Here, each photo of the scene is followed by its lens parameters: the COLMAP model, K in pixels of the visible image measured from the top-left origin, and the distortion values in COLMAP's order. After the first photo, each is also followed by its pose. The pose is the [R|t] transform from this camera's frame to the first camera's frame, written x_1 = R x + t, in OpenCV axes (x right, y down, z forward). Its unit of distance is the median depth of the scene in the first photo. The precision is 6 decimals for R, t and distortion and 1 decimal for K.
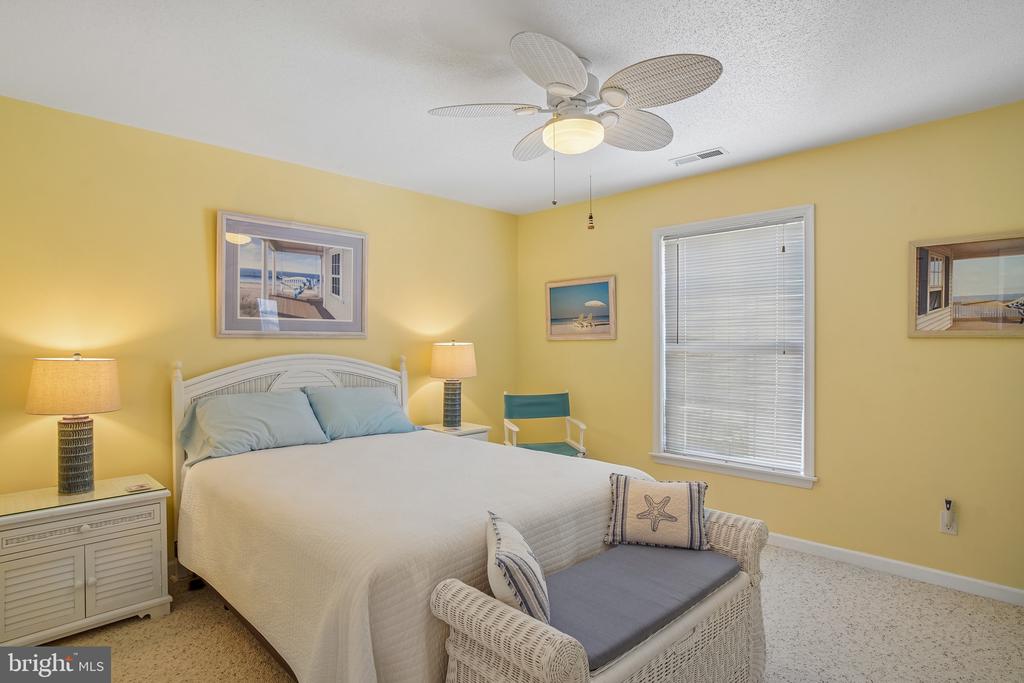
lens RADIAL K [[538.9, 0, 508.9], [0, 538.9, 340.0], [0, 0, 1]] dist [-0.033548, 0.015829]
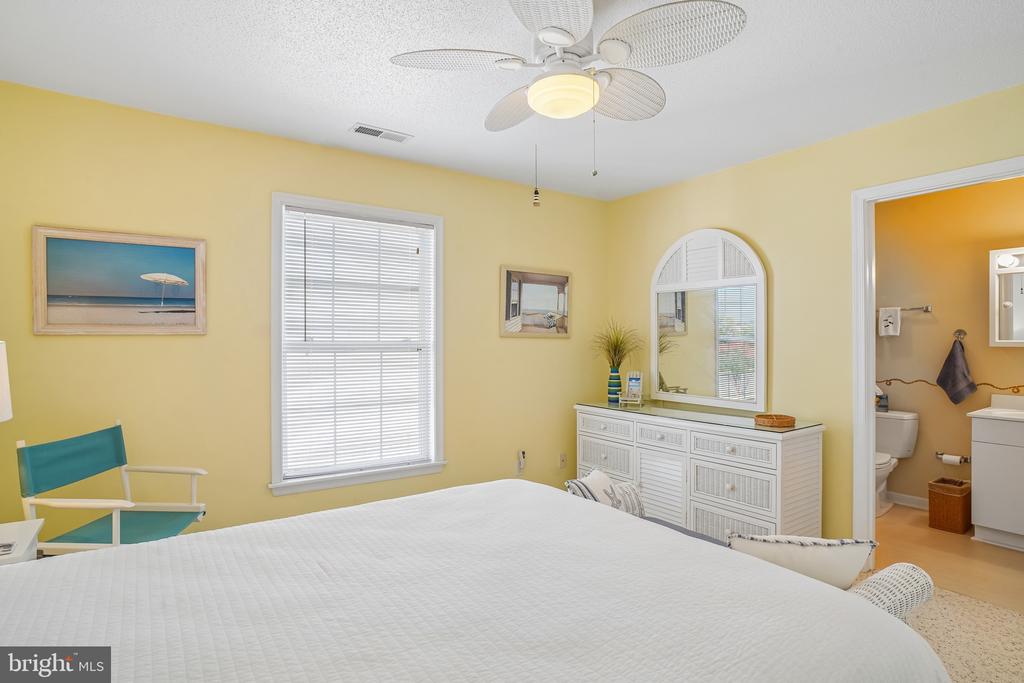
lens RADIAL K [[538.9, 0, 506.7], [0, 538.9, 337.9], [0, 0, 1]] dist [-0.033548, 0.015829]
pose [[0.197847, 0.008251, 0.980198, -0.562718], [-0.006843, 0.999952, -0.007036, 0.006851], [-0.980209, -0.005315, 0.197894, 0.718331]]
